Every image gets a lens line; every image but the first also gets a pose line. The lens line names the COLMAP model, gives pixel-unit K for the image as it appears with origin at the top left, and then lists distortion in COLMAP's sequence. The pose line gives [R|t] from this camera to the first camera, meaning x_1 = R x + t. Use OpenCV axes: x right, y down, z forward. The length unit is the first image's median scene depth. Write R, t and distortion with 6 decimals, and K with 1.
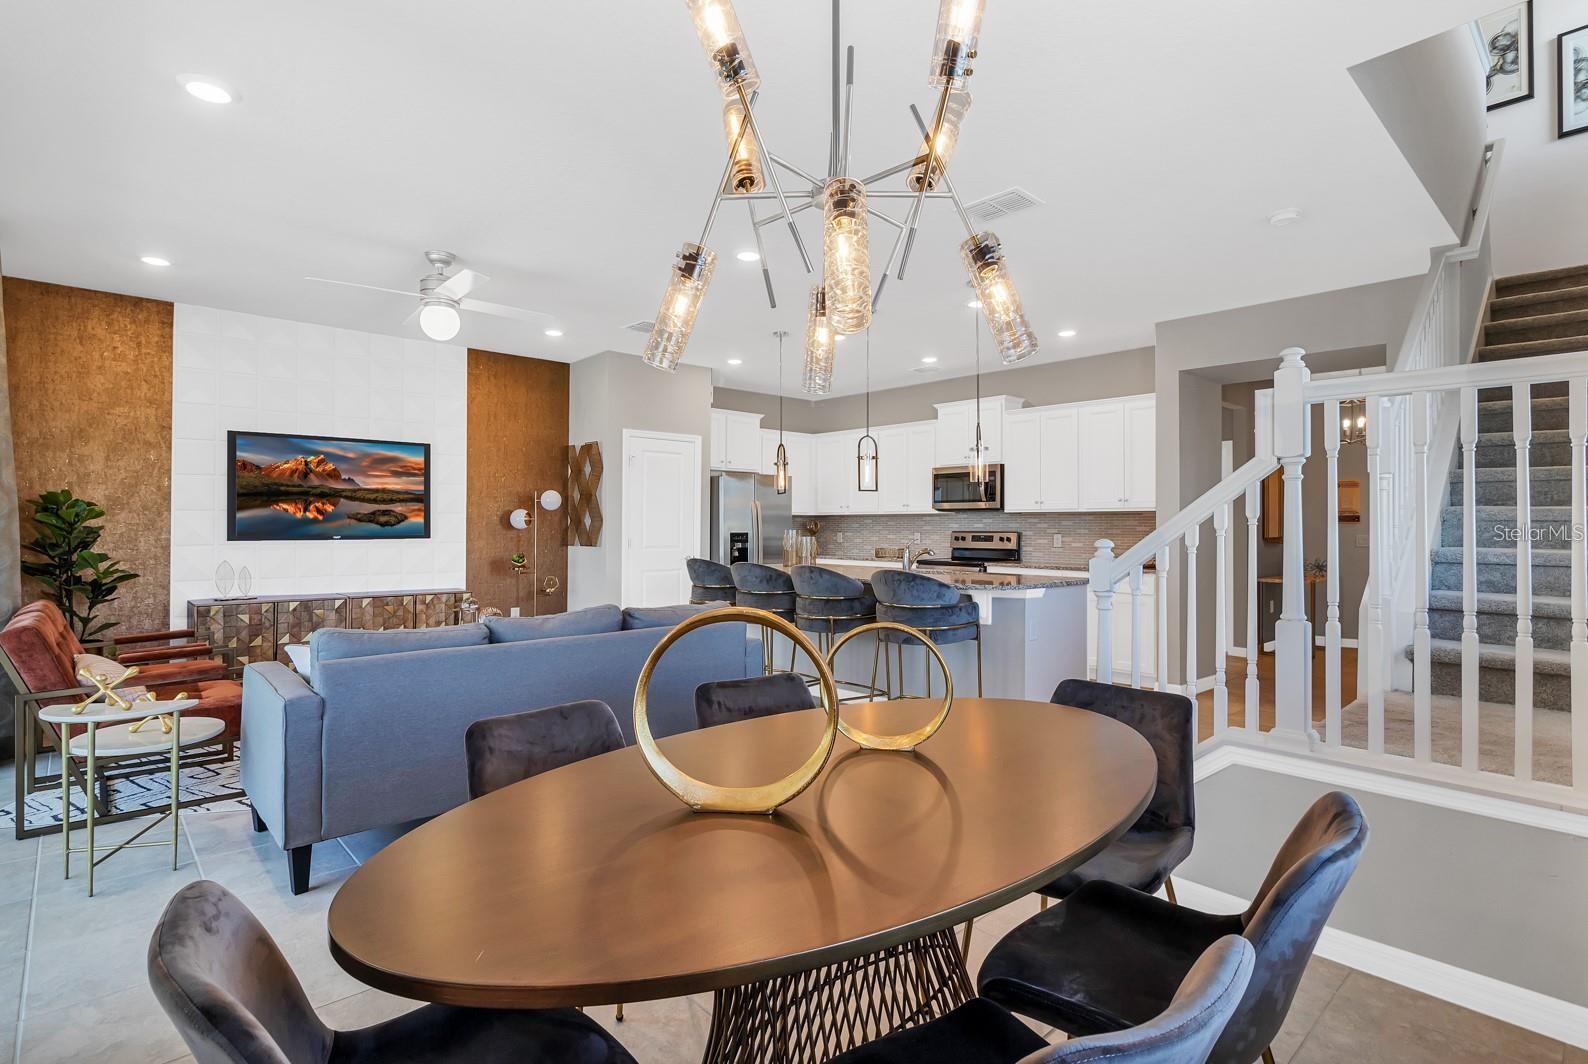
lens RADIAL K [[789.2, 0, 798.3], [0, 789.2, 522.5], [0, 0, 1]] dist [-0.002702, -0.001329]
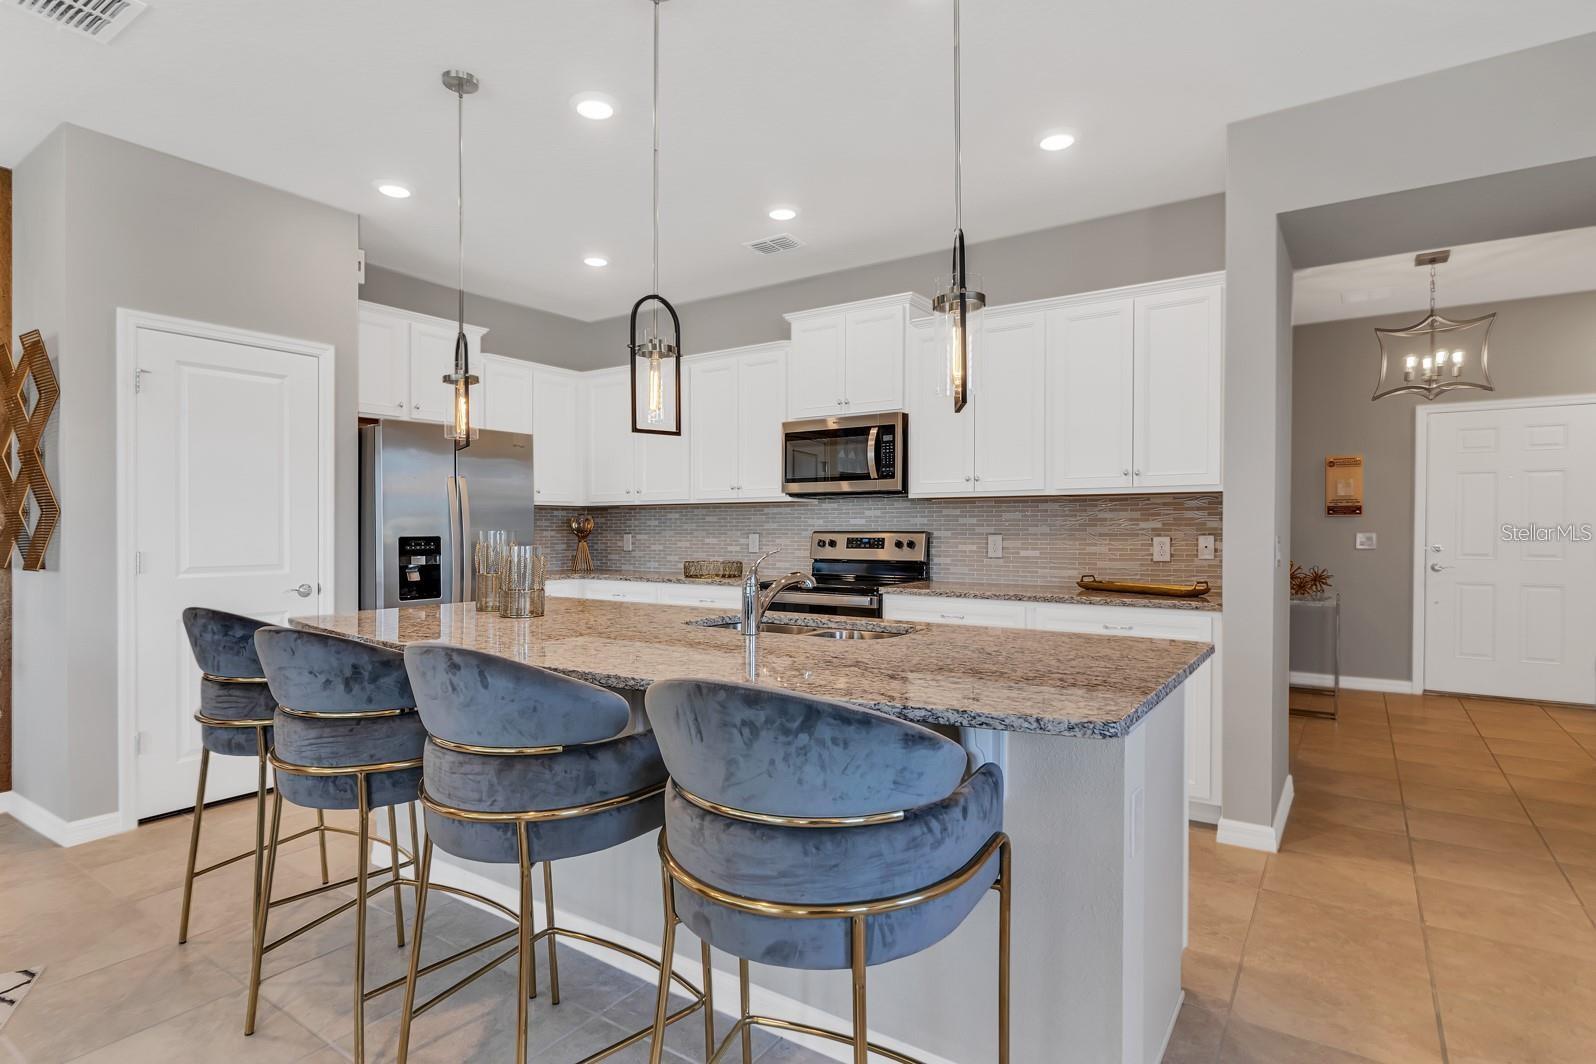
lens RADIAL K [[806.6, 0, 799.6], [0, 806.6, 542.2], [0, 0, 1]] dist [-0.003474, -0.000442]
pose [[0.973884, -0.009121, 0.226862, 0.061885], [0.003664, 0.999694, 0.024467, 0.005888], [-0.227016, -0.022996, 0.973619, 0.542993]]
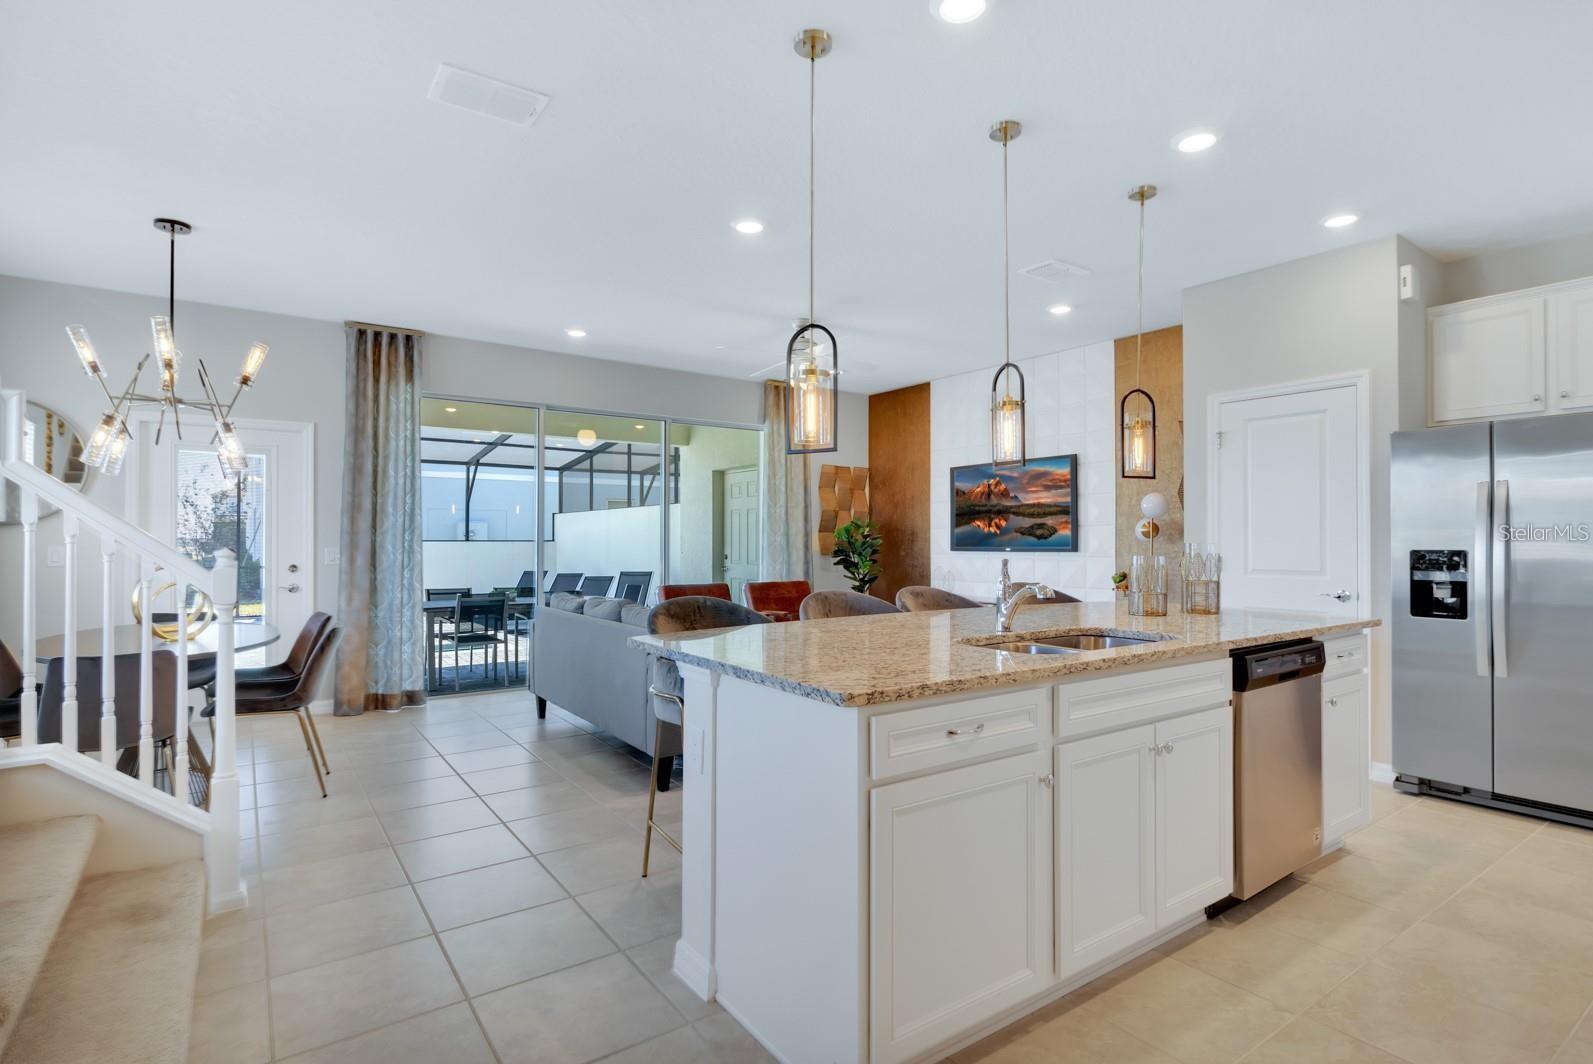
lens RADIAL K [[772.4, 0, 752.7], [0, 772.4, 529.8], [0, 0, 1]] dist [0.000137, -0.024125]
pose [[-0.159451, -0.016038, -0.987076, 0.573140], [0.005525, 0.999838, -0.017138, 0.008368], [0.987190, -0.008187, -0.159336, 0.842520]]
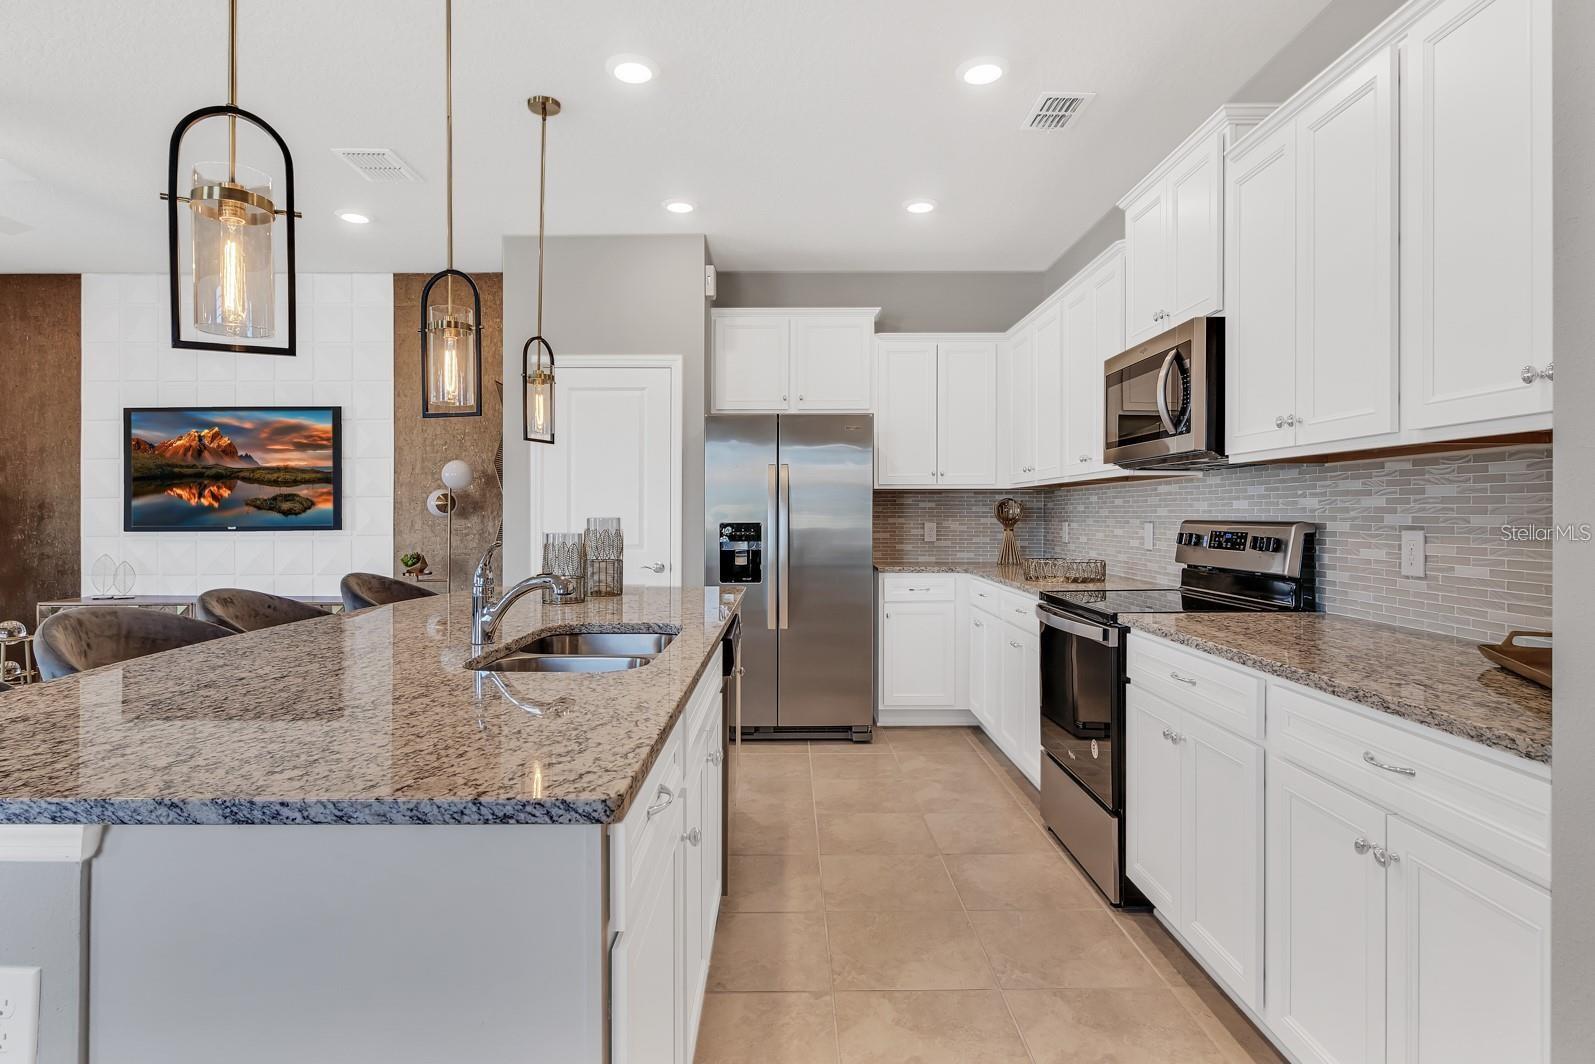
lens RADIAL K [[866.1, 0, 802.9], [0, 866.1, 500.7], [0, 0, 1]] dist [0.028283, -0.001303]
pose [[0.748218, -0.015375, -0.663275, 0.452144], [0.009692, 0.999878, -0.012243, 0.006779], [0.663382, 0.002732, 0.748276, 0.740072]]
